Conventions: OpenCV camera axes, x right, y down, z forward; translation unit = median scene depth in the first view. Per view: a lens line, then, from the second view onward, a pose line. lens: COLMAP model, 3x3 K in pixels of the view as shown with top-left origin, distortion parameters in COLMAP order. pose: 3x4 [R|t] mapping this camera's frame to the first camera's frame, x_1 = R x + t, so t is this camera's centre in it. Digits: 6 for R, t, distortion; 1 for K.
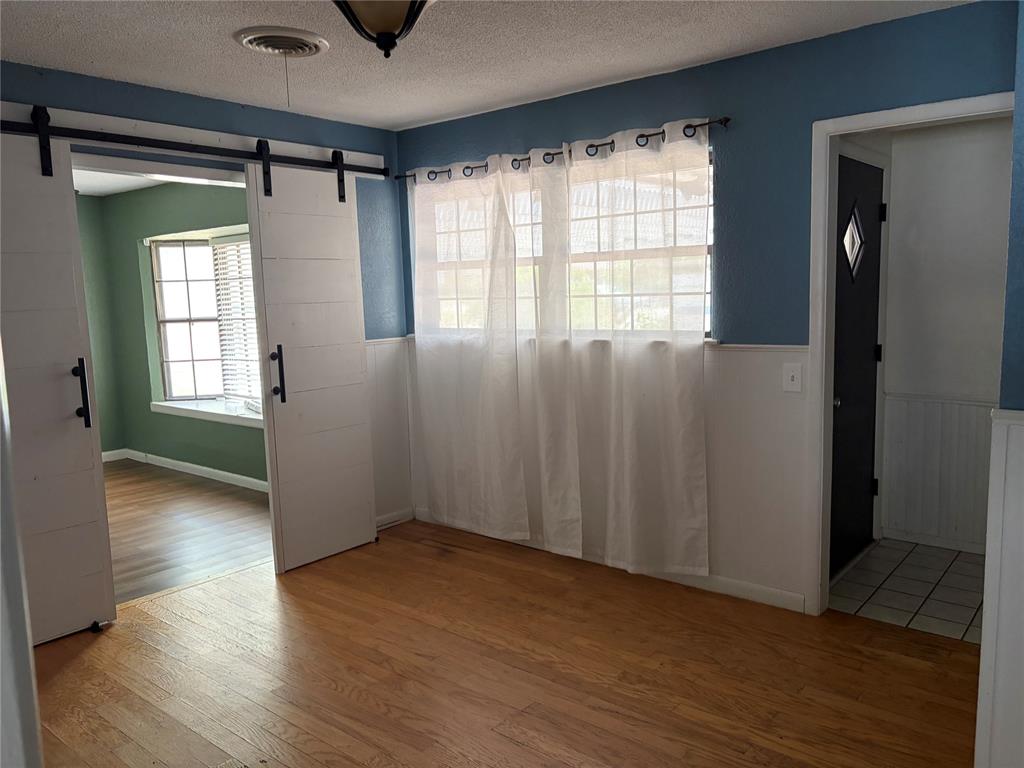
lens RADIAL K [[769.7, 0, 515.1], [0, 769.7, 385.4], [0, 0, 1]] dist [0.014613, 0.002852]
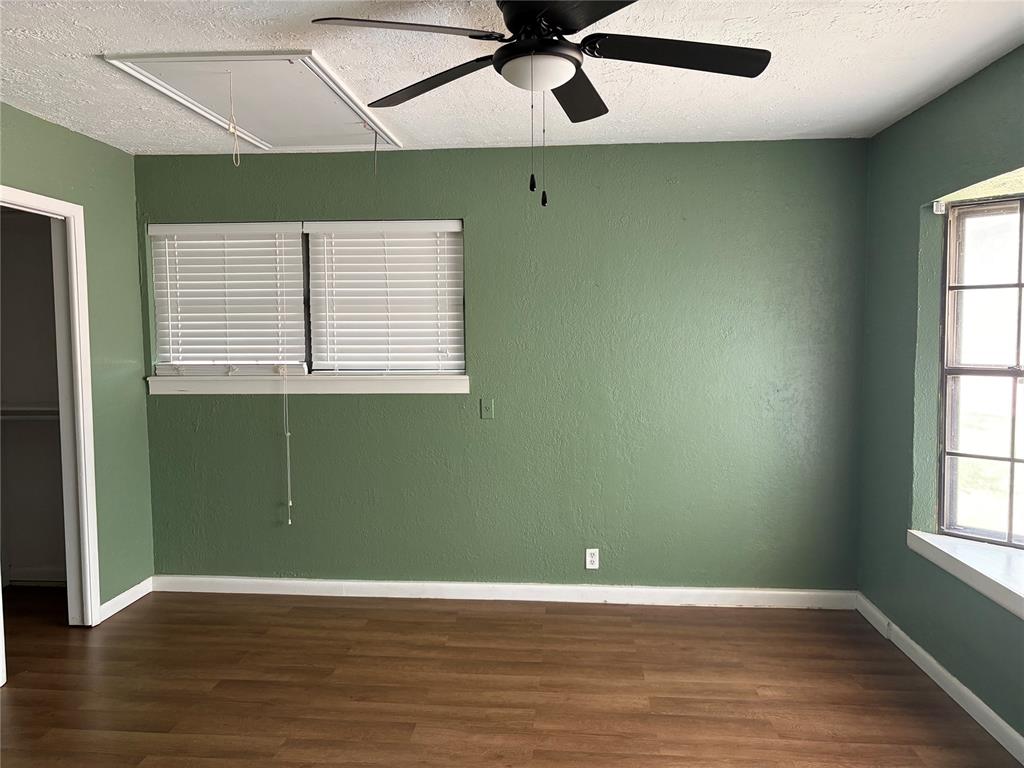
lens RADIAL K [[769.7, 0, 513.0], [0, 769.7, 383.8], [0, 0, 1]] dist [0.014613, 0.002852]
pose [[0.584839, 0.080819, -0.807113, -0.225130], [-0.111282, 0.993610, 0.018858, -0.052987], [0.803479, 0.078788, 0.590096, 0.491453]]
